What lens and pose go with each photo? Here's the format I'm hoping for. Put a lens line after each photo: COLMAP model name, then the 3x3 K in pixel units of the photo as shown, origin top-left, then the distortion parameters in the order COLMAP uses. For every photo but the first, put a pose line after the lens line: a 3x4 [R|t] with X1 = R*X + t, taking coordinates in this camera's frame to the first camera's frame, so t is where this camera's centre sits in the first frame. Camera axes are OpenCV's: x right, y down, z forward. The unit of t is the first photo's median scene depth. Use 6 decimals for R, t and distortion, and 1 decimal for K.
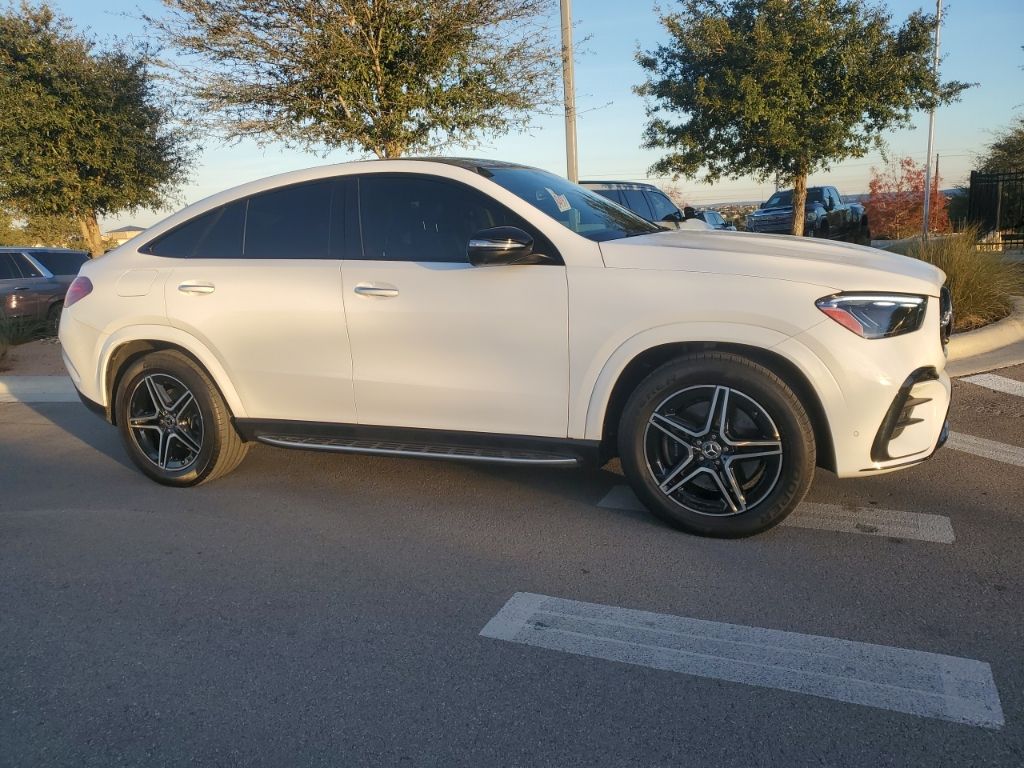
lens RADIAL K [[810.0, 0, 510.6], [0, 810.0, 386.8], [0, 0, 1]] dist [0.033415, -0.006545]
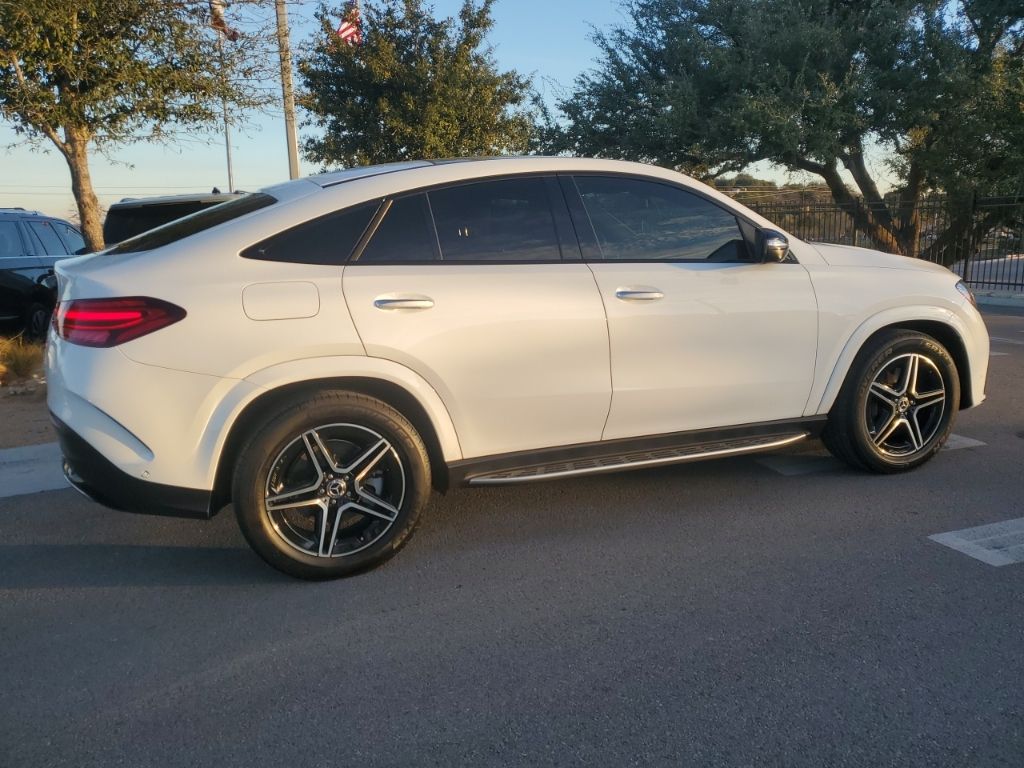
lens RADIAL K [[810.0, 0, 515.8], [0, 810.0, 385.2], [0, 0, 1]] dist [0.033415, -0.006545]
pose [[0.710923, -0.105602, 0.695296, -0.852290], [0.129004, 0.991468, 0.018682, -0.044706], [-0.691337, 0.076415, 0.718480, 0.385131]]
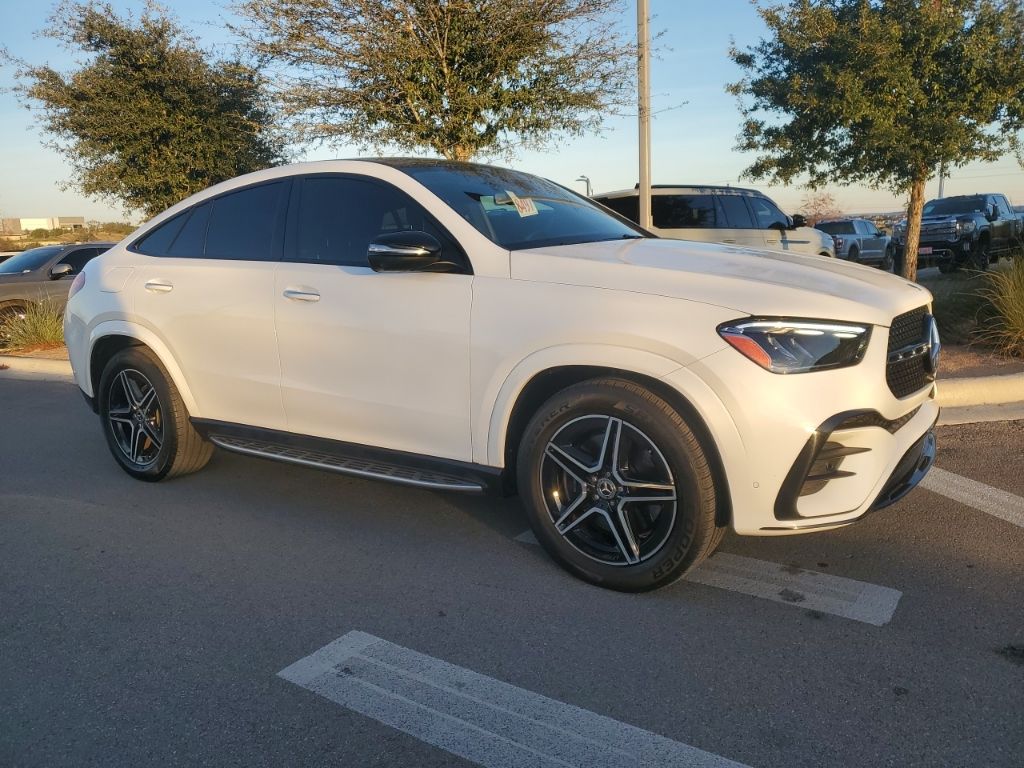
lens RADIAL K [[810.0, 0, 511.8], [0, 810.0, 385.3], [0, 0, 1]] dist [0.033415, -0.006545]
pose [[0.980974, 0.054855, -0.186227, 0.238378], [-0.056169, 0.998420, -0.001786, -0.021322], [0.185835, 0.012212, 0.982505, 0.091138]]
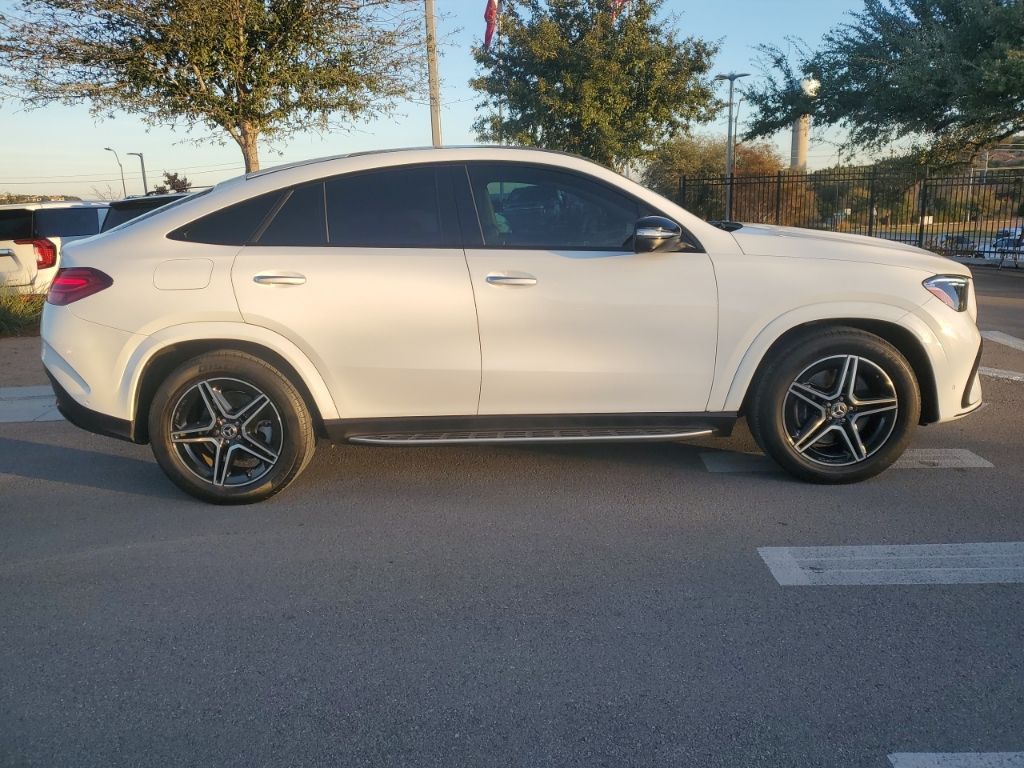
lens RADIAL K [[810.0, 0, 518.7], [0, 810.0, 390.1], [0, 0, 1]] dist [0.033415, -0.006545]
pose [[0.919990, -0.063463, 0.386769, -0.499162], [0.057608, 0.997982, 0.026723, -0.007857], [-0.387684, -0.002304, 0.921789, 0.069361]]
